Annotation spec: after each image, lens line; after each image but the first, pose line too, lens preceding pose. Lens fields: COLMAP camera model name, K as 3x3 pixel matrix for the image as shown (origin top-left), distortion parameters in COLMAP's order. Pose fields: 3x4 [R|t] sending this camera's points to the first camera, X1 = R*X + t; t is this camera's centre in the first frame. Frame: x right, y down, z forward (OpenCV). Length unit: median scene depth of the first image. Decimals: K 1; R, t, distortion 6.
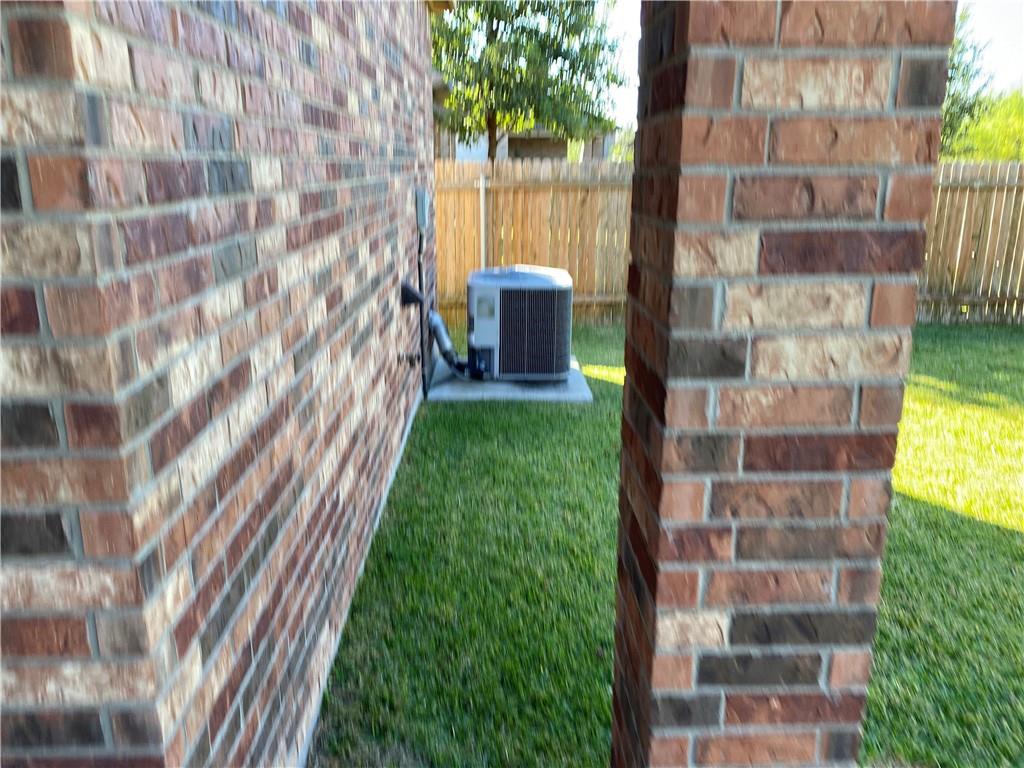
lens RADIAL K [[778.2, 0, 512.0], [0, 778.2, 384.0], [0, 0, 1]] dist [0.007046, -0.009290]
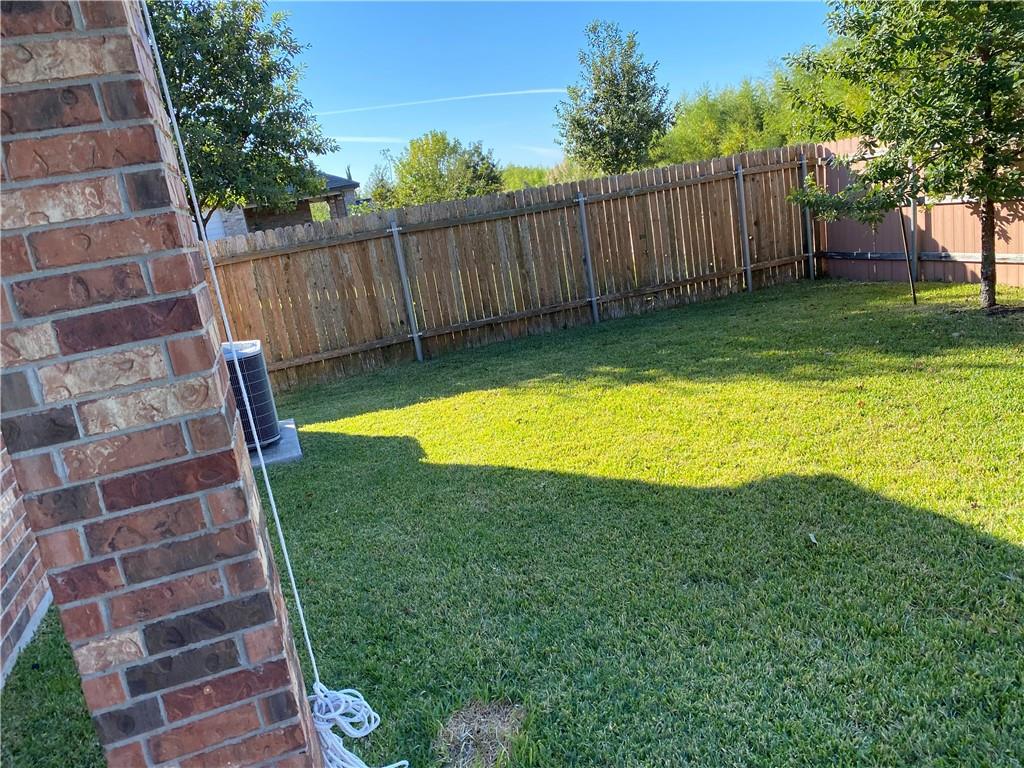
lens RADIAL K [[770.7, 0, 512.0], [0, 770.7, 384.0], [0, 0, 1]] dist [0.004696, -0.007289]
pose [[0.943331, -0.216106, 0.251841, 0.617769], [0.230301, 0.972718, -0.027955, 0.095173], [-0.238929, 0.084371, 0.967365, -0.327159]]
